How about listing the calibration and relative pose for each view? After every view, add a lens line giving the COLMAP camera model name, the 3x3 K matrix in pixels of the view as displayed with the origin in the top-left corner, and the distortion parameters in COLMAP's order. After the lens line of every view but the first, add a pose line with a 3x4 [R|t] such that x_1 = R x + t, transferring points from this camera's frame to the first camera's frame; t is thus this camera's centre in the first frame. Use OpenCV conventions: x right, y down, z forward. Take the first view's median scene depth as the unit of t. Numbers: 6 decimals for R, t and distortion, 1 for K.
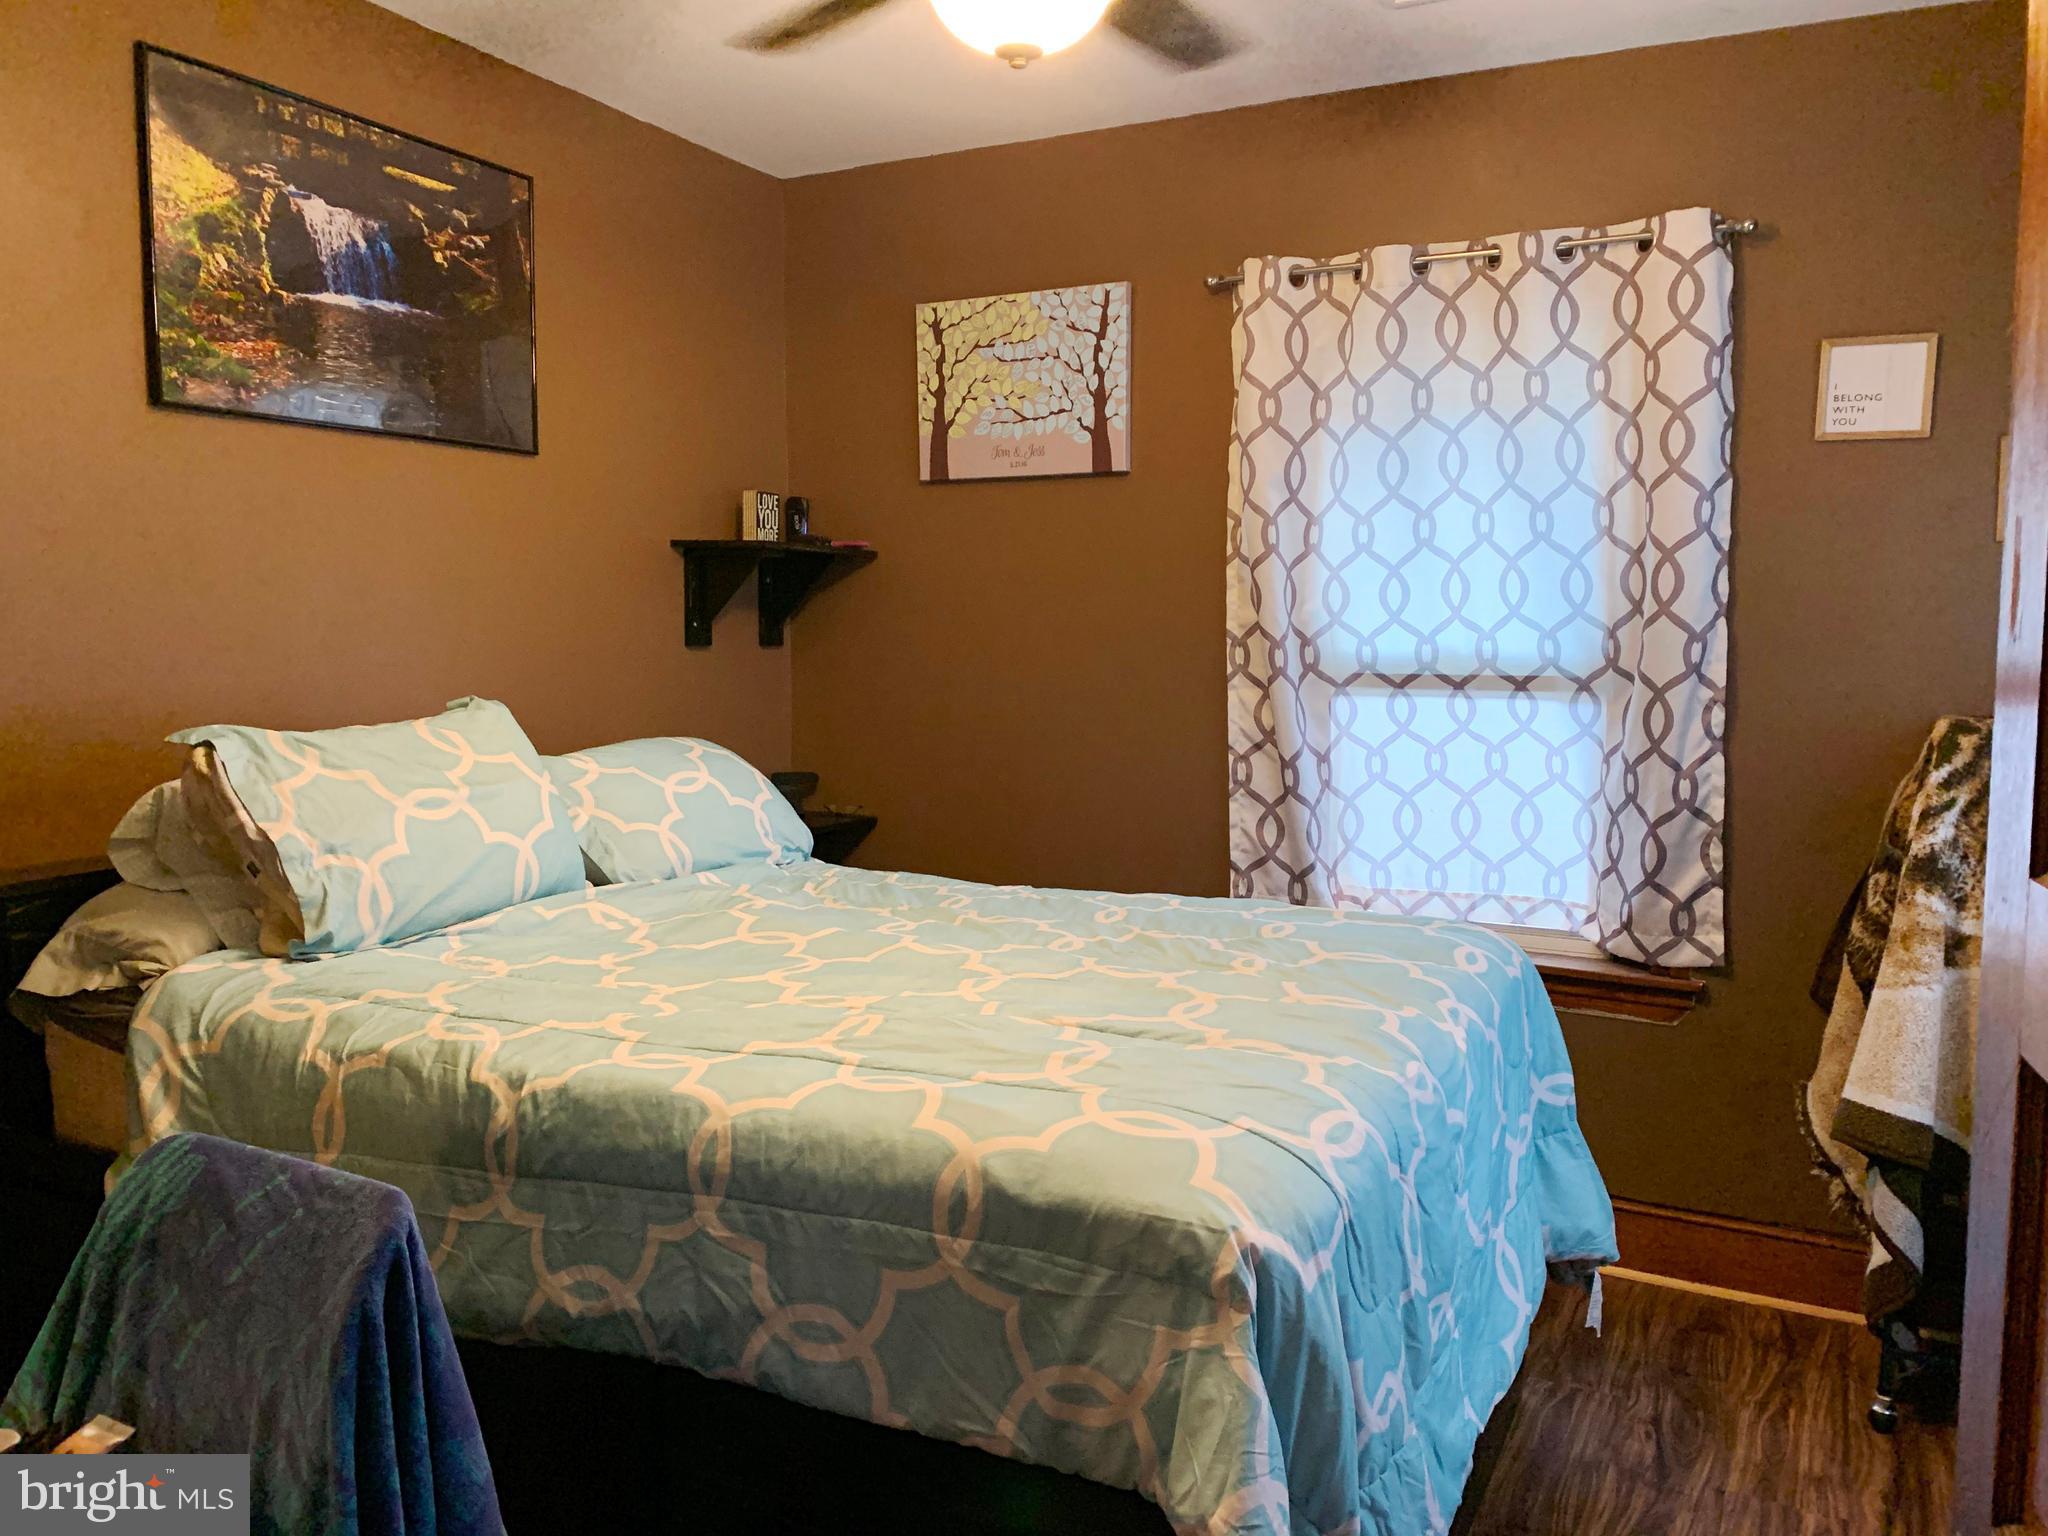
lens RADIAL K [[1562.2, 0, 1043.8], [0, 1562.2, 770.6], [0, 0, 1]] dist [0.021063, -0.028173]
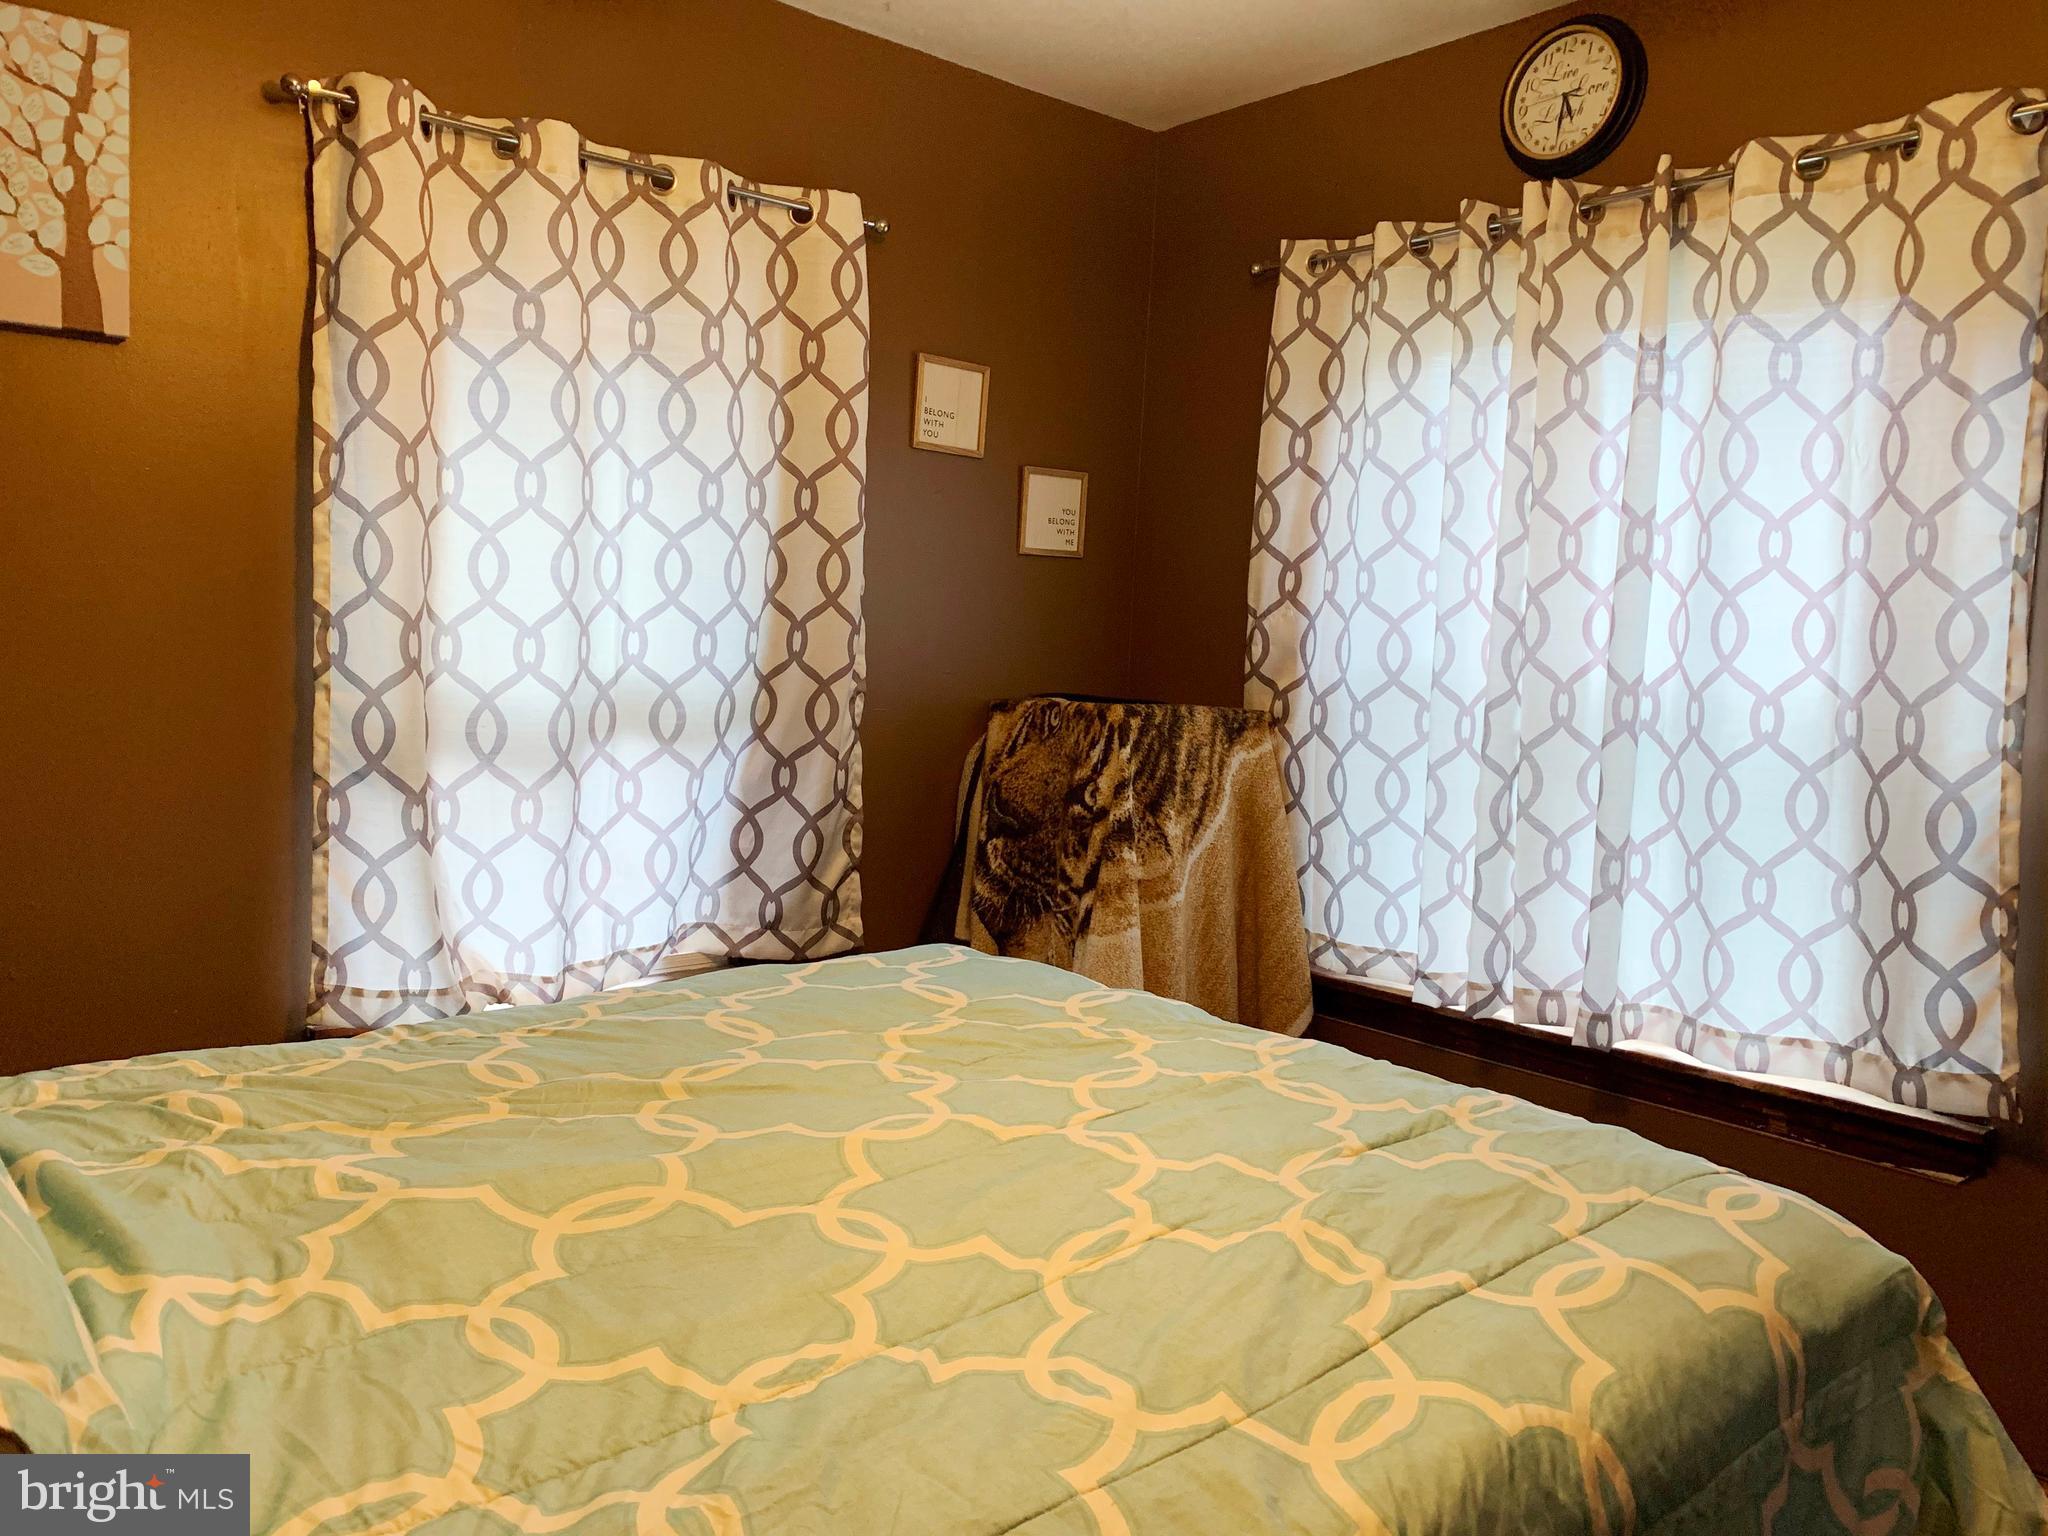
lens RADIAL K [[1562.2, 0, 1042.4], [0, 1562.2, 773.2], [0, 0, 1]] dist [0.021063, -0.028173]
pose [[0.389919, -0.077877, 0.917550, -0.451011], [0.033271, 0.996958, 0.070478, -0.057235], [-0.920248, 0.003047, 0.391324, 0.478753]]
